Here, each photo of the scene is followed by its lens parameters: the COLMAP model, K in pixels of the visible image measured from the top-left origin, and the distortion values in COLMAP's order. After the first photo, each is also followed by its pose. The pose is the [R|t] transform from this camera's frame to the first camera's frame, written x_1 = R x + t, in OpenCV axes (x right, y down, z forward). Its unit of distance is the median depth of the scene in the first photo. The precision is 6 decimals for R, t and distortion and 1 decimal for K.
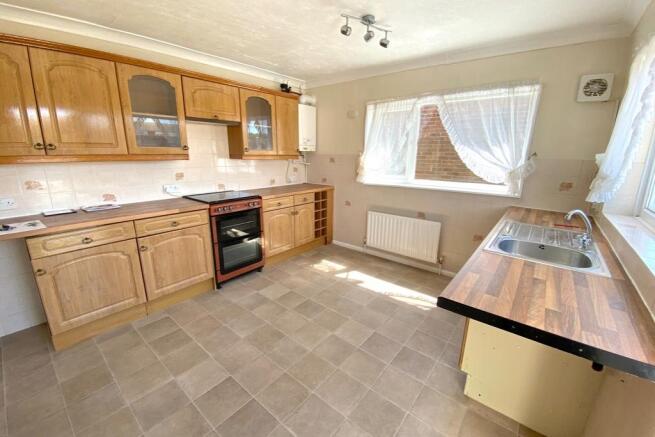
lens RADIAL K [[265.3, 0, 328.9], [0, 265.3, 217.3], [0, 0, 1]] dist [0.028863, -0.028048]
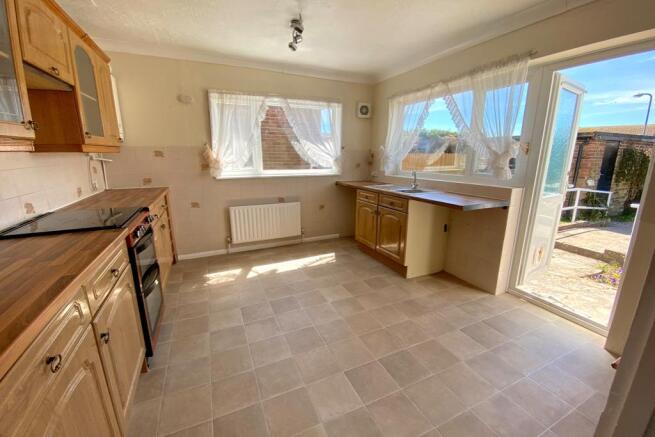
lens RADIAL K [[265.3, 0, 328.9], [0, 265.3, 217.3], [0, 0, 1]] dist [0.028863, -0.028048]
pose [[0.433262, -0.217757, 0.874566, -0.636840], [0.218151, 0.966856, 0.132664, -0.045081], [-0.874468, 0.133309, 0.466406, 0.304056]]
